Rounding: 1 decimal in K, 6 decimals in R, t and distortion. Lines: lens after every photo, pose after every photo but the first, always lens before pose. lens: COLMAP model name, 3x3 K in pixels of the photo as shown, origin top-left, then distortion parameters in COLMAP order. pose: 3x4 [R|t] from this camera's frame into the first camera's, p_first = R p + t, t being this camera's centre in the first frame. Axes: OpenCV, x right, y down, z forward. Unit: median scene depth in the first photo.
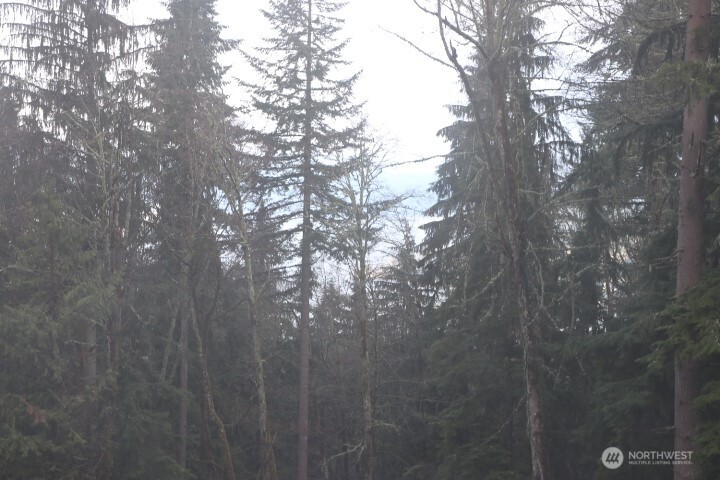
lens RADIAL K [[1815.5, 0, 358.3], [0, 1815.5, 243.7], [0, 0, 1]] dist [0.099699, 0.000000]
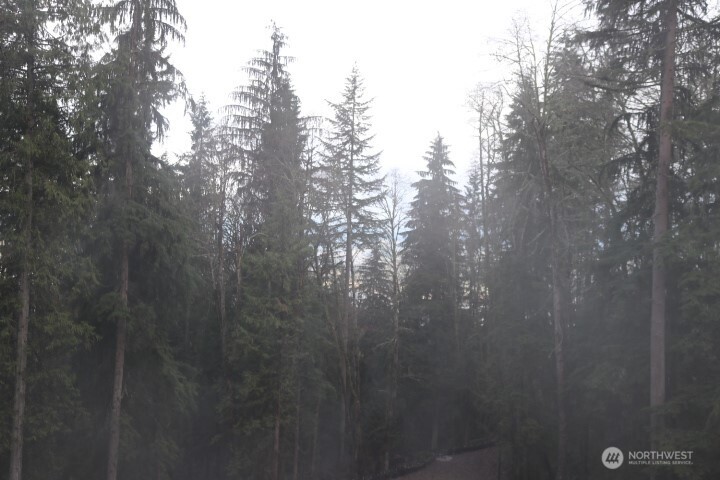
lens RADIAL K [[977.1, 0, 360.5], [0, 977.1, 232.7], [0, 0, 1]] dist [0.031970, 0.000000]
pose [[0.995171, 0.018393, 0.096418, -0.117539], [-0.014878, 0.999202, -0.037055, 0.031241], [-0.097023, 0.035442, 0.994651, -0.035560]]
